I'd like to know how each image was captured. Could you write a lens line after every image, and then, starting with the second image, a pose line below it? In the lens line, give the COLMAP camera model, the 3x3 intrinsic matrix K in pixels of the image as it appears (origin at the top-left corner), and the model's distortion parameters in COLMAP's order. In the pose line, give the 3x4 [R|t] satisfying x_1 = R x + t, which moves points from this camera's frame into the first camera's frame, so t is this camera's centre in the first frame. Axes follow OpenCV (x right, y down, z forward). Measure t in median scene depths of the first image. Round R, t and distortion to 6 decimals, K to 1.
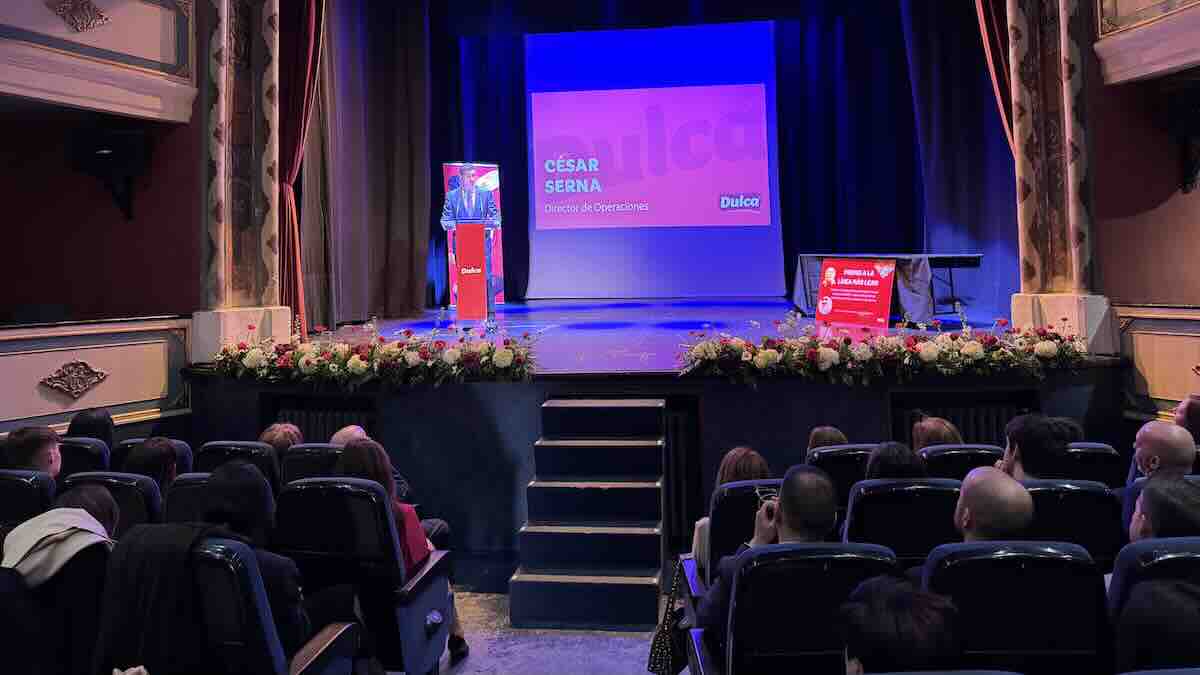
lens RADIAL K [[843.1, 0, 597.1], [0, 843.1, 218.3], [0, 0, 1]] dist [0.081903, -0.110140]
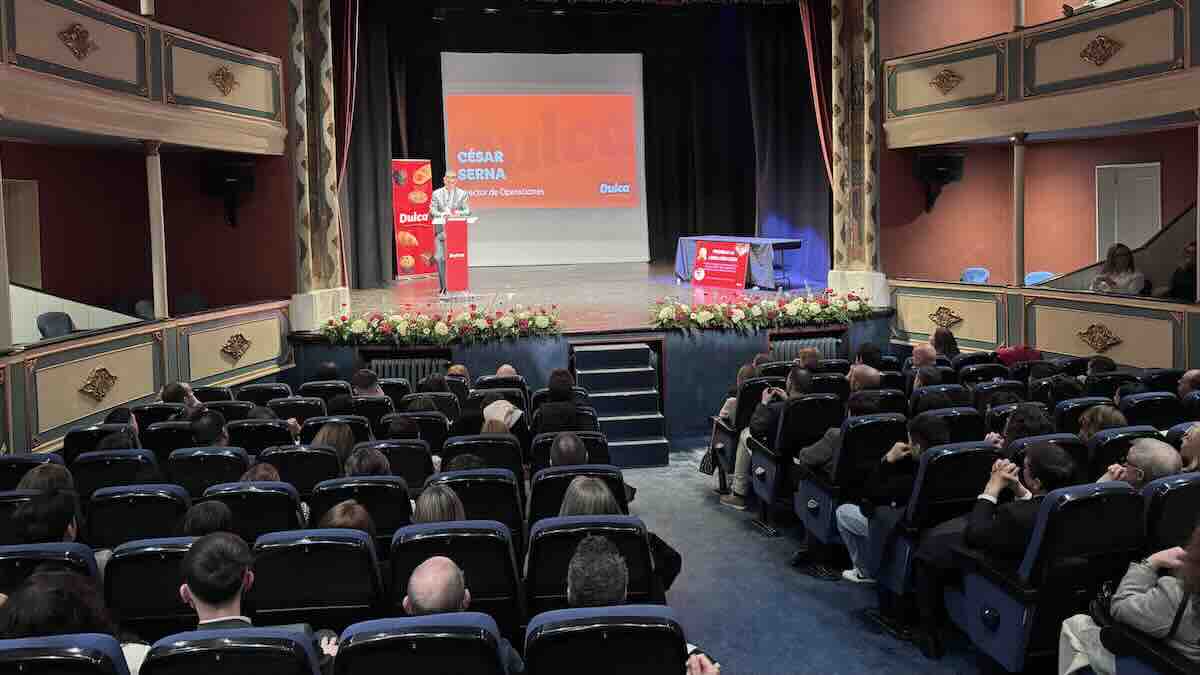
lens RADIAL K [[843.1, 0, 596.7], [0, 843.1, 240.8], [0, 0, 1]] dist [0.081903, -0.110140]
pose [[0.968534, -0.010244, 0.248671, -0.351186], [-0.012481, 0.995896, 0.089637, -0.109668], [-0.248569, -0.089920, 0.964431, -0.452846]]
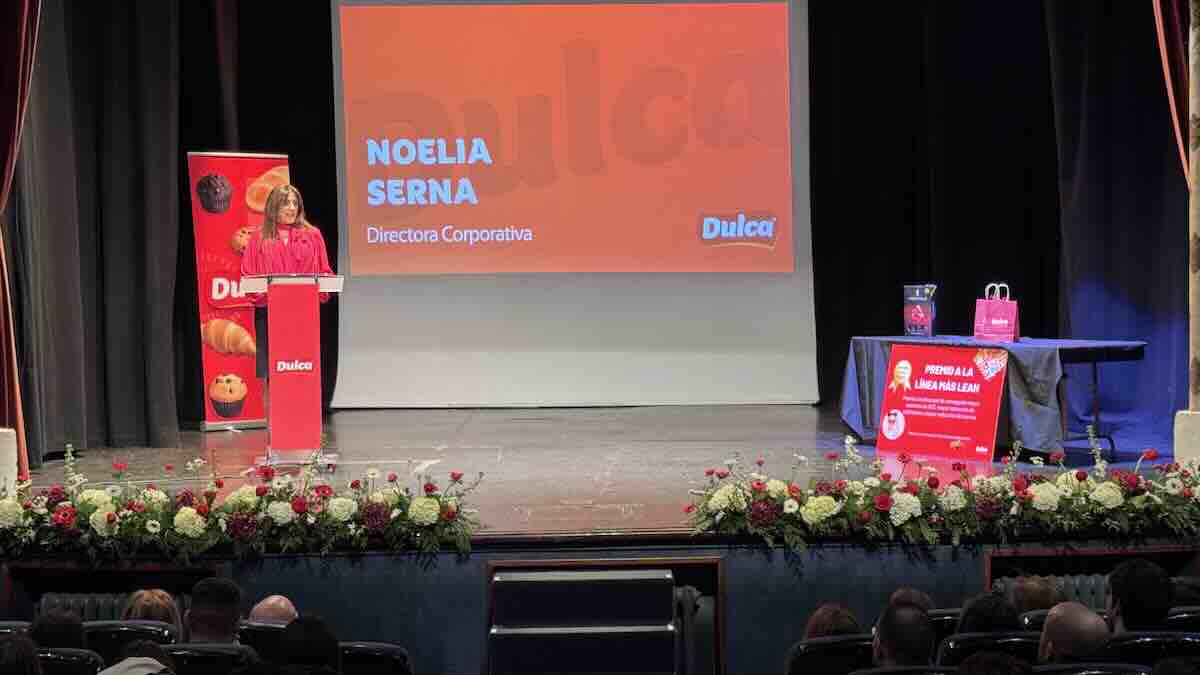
lens RADIAL K [[1976.3, 0, 606.2], [0, 1976.3, 338.3], [0, 0, 1]] dist [0.061922, 0.000000]
pose [[0.991540, 0.006196, 0.129650, -0.150339], [-0.014998, 0.997638, 0.067026, -0.064783], [-0.128929, -0.068404, 0.989292, -0.463763]]
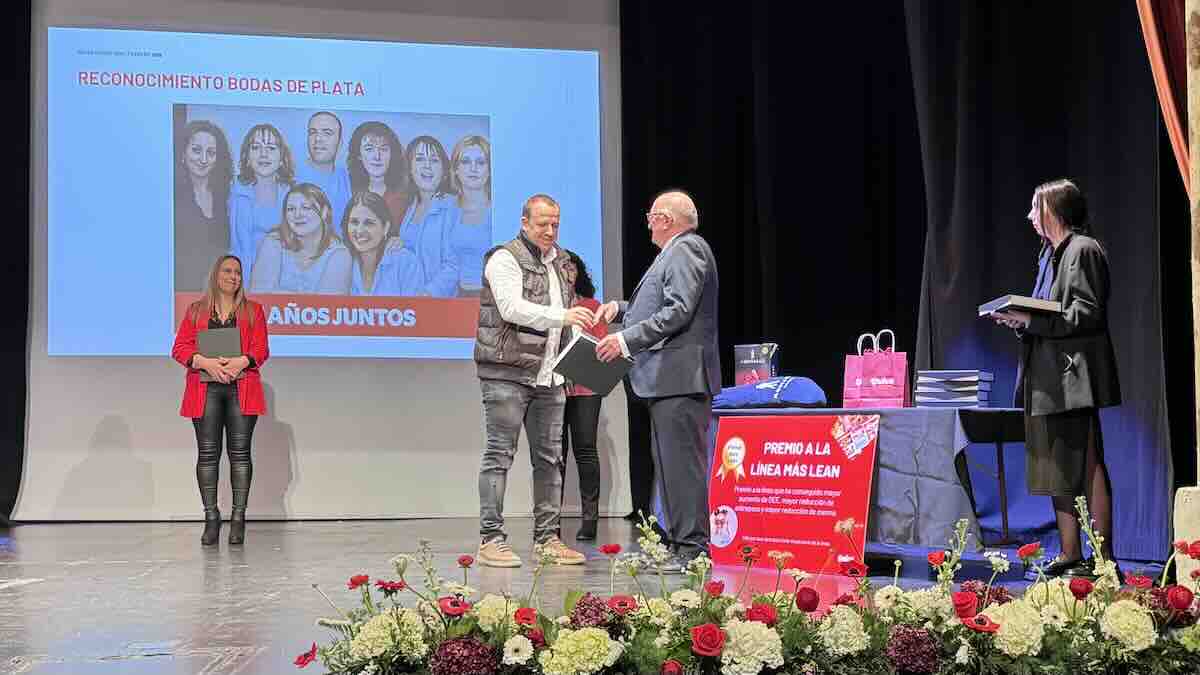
lens RADIAL K [[1586.2, 0, 659.3], [0, 1586.2, 369.3], [0, 0, 1]] dist [0.104293, 0.000000]
pose [[0.971218, 0.029926, 0.236305, 0.067546], [-0.026926, 0.999511, -0.015916, 0.052355], [-0.236666, 0.009095, 0.971549, 0.322706]]
